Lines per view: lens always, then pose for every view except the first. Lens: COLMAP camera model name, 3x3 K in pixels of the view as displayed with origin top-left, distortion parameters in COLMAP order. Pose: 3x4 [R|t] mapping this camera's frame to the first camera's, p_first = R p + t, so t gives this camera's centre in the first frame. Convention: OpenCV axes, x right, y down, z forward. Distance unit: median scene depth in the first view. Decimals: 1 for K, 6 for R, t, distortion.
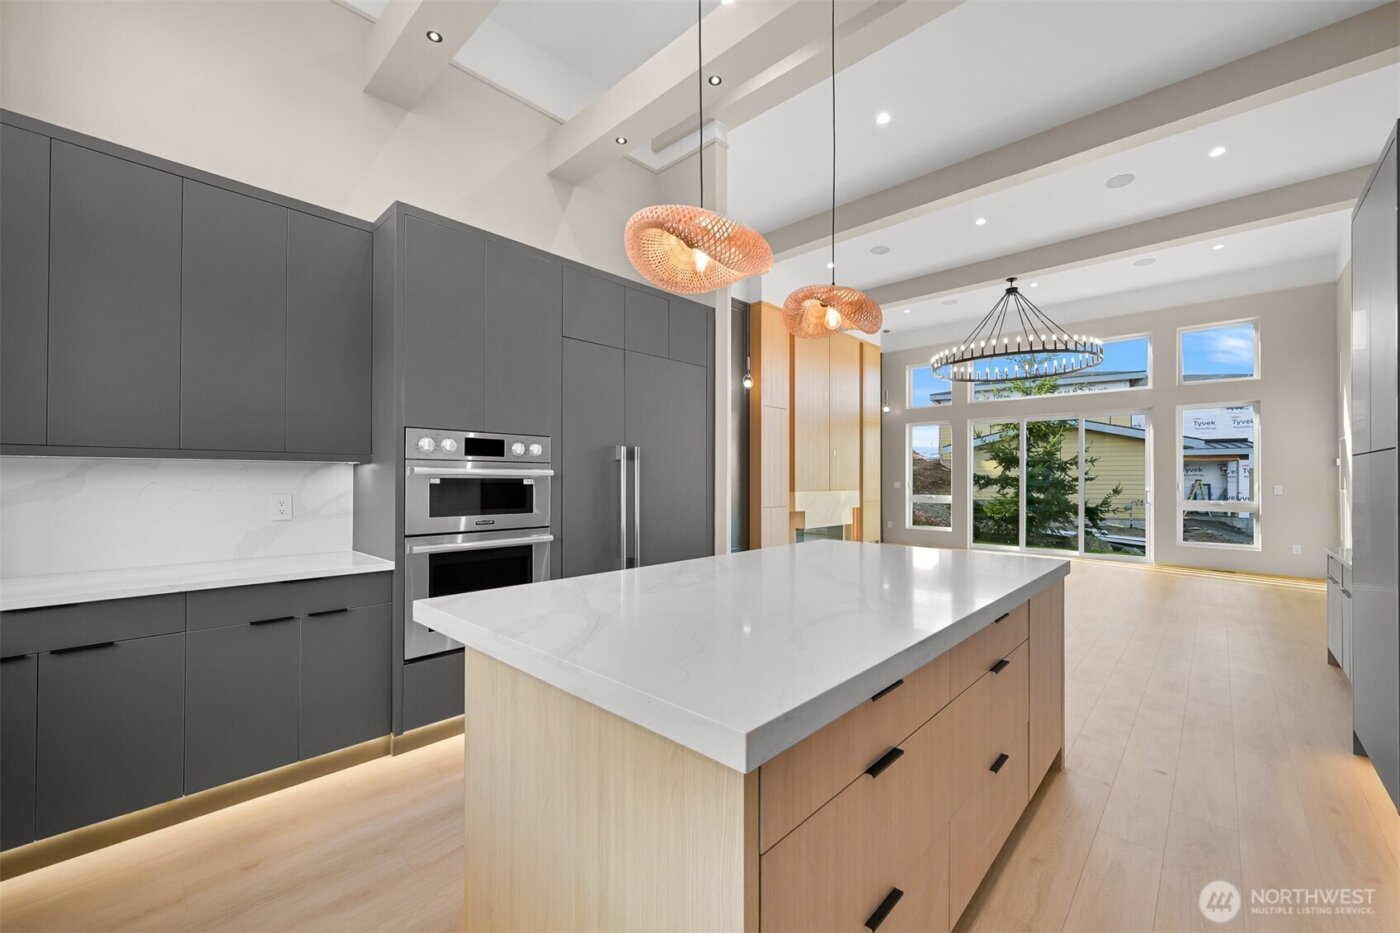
lens RADIAL K [[555.2, 0, 704.8], [0, 555.2, 476.0], [0, 0, 1]] dist [0.001358, 0.000242]
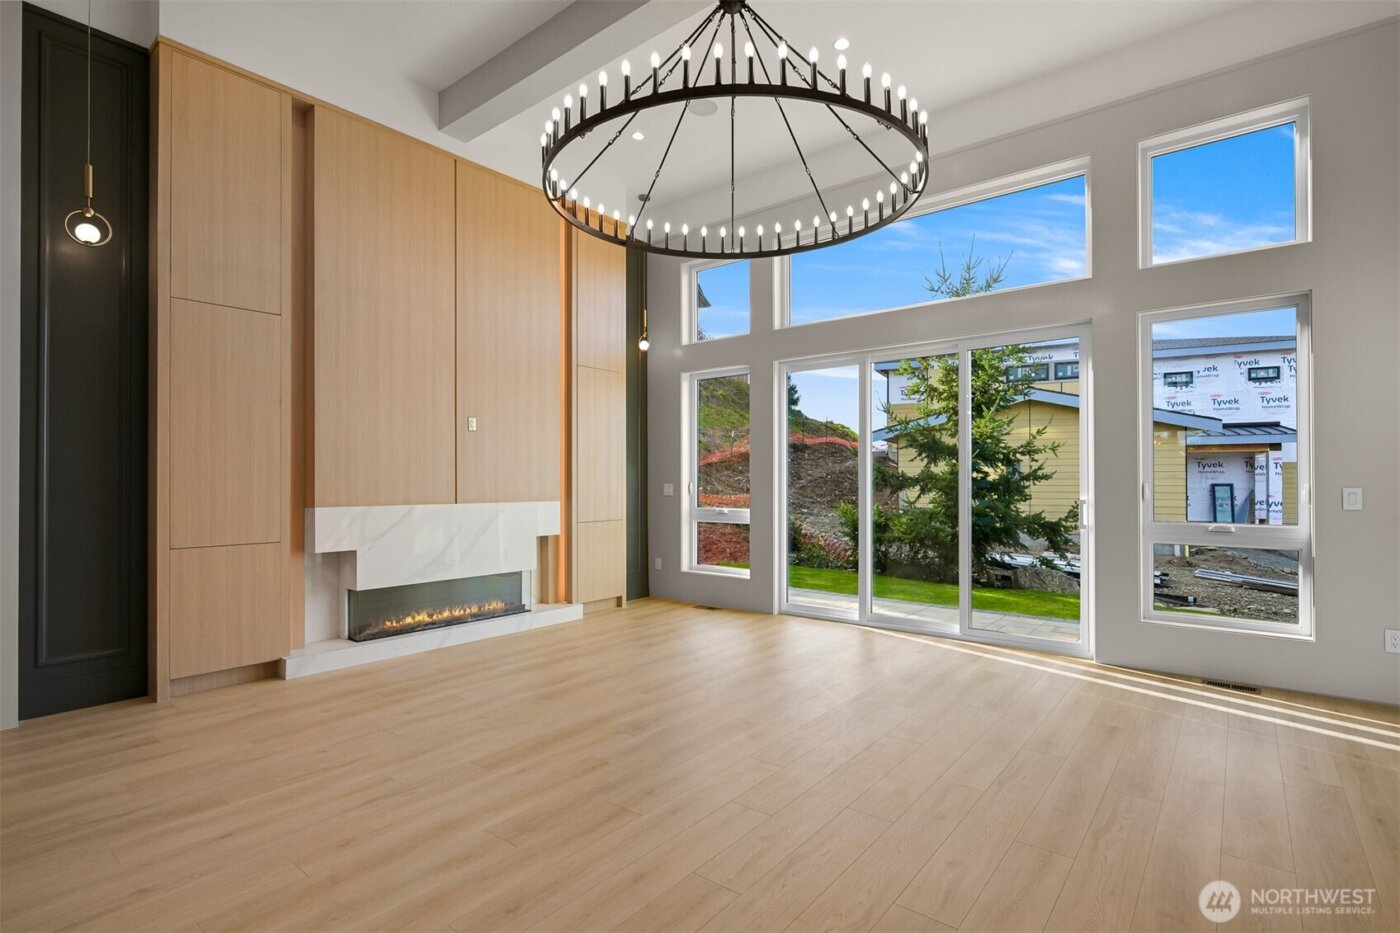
lens RADIAL K [[686.3, 0, 703.6], [0, 686.3, 476.5], [0, 0, 1]] dist [-0.002675, -0.000389]
pose [[0.997208, -0.003604, 0.074581, 0.254749], [0.003583, 0.999993, 0.000411, 0.003007], [-0.074582, -0.000142, 0.997215, 0.263392]]
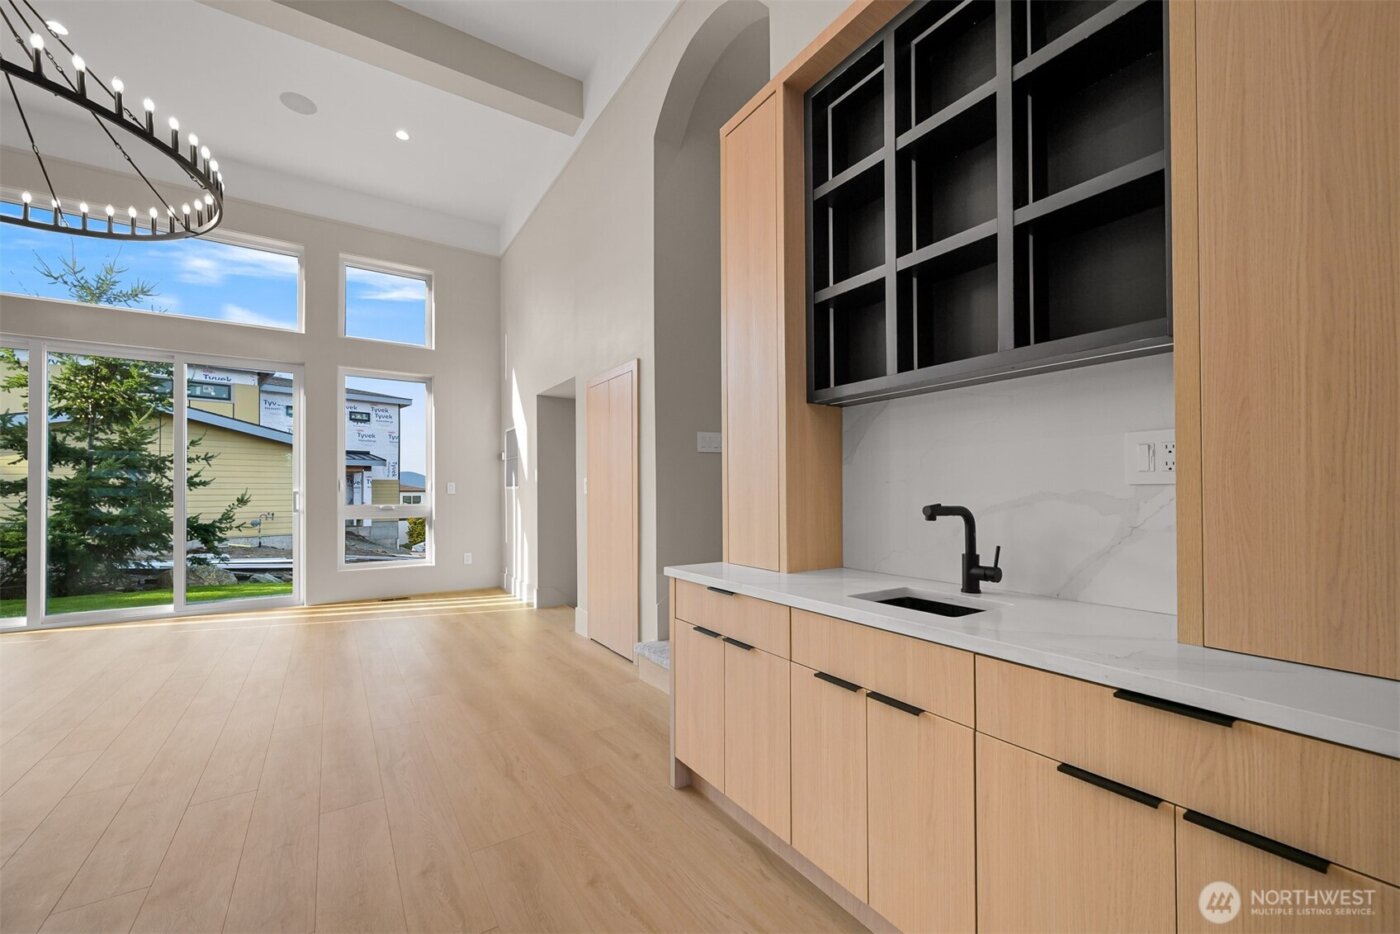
lens RADIAL K [[552.7, 0, 704.3], [0, 552.7, 489.8], [0, 0, 1]] dist [0.000719, 0.000059]
pose [[0.231930, 0.003222, 0.972727, 0.165317], [-0.000728, 0.999995, -0.003139, 0.014983], [-0.972732, 0.000020, 0.231931, 0.228439]]
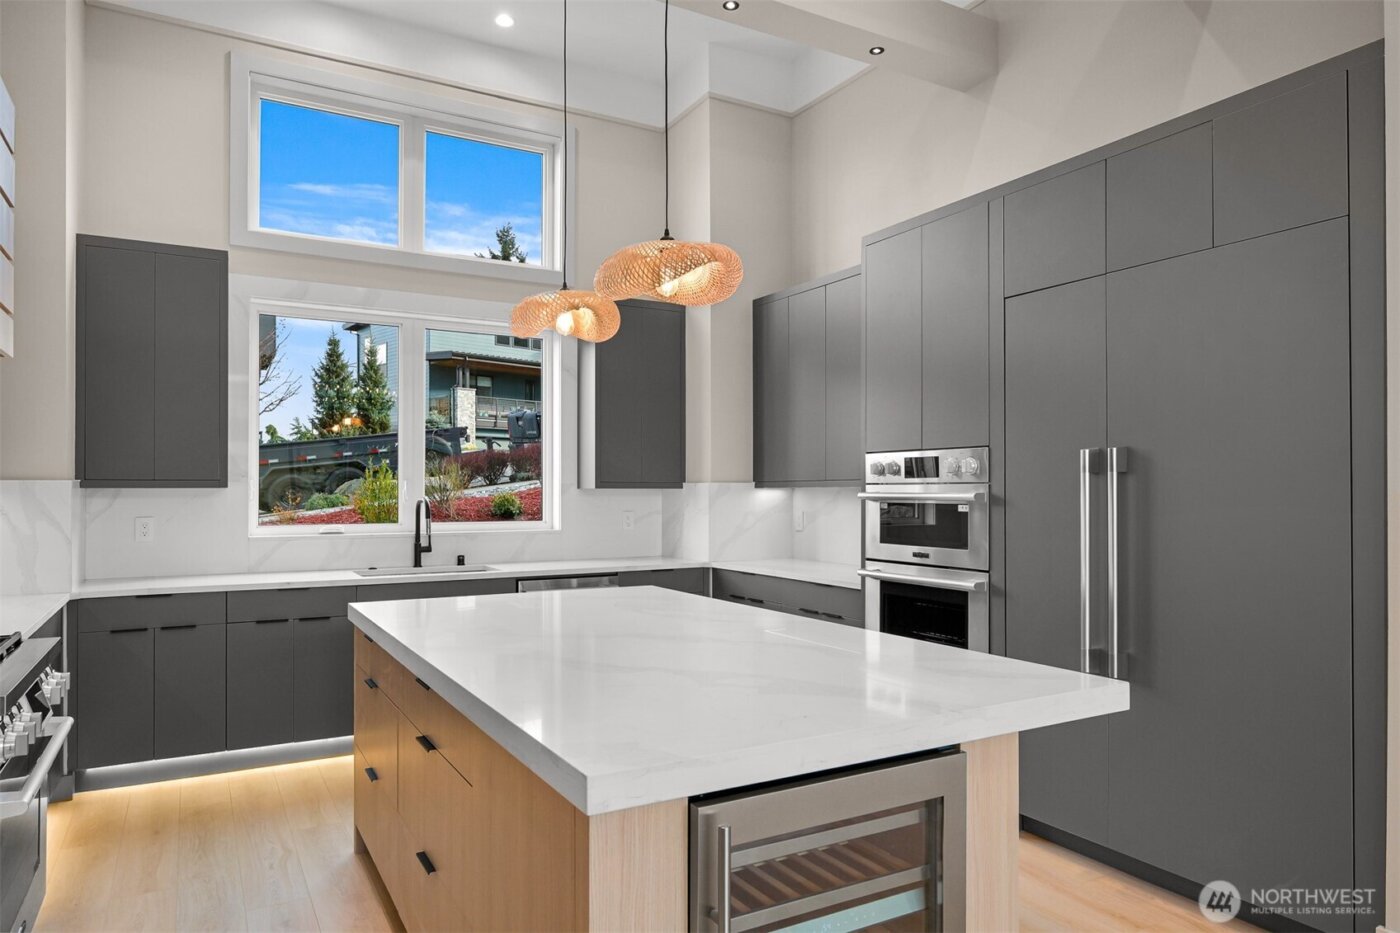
lens RADIAL K [[885.4, 0, 700.0], [0, 885.4, 466.5], [0, 0, 1]] dist [-0.000158, -0.000117]
pose [[-0.298881, -0.028167, -0.953874, 0.847666], [0.005775, 0.999493, -0.031324, -0.009816], [0.954273, -0.014871, -0.298567, 0.906835]]
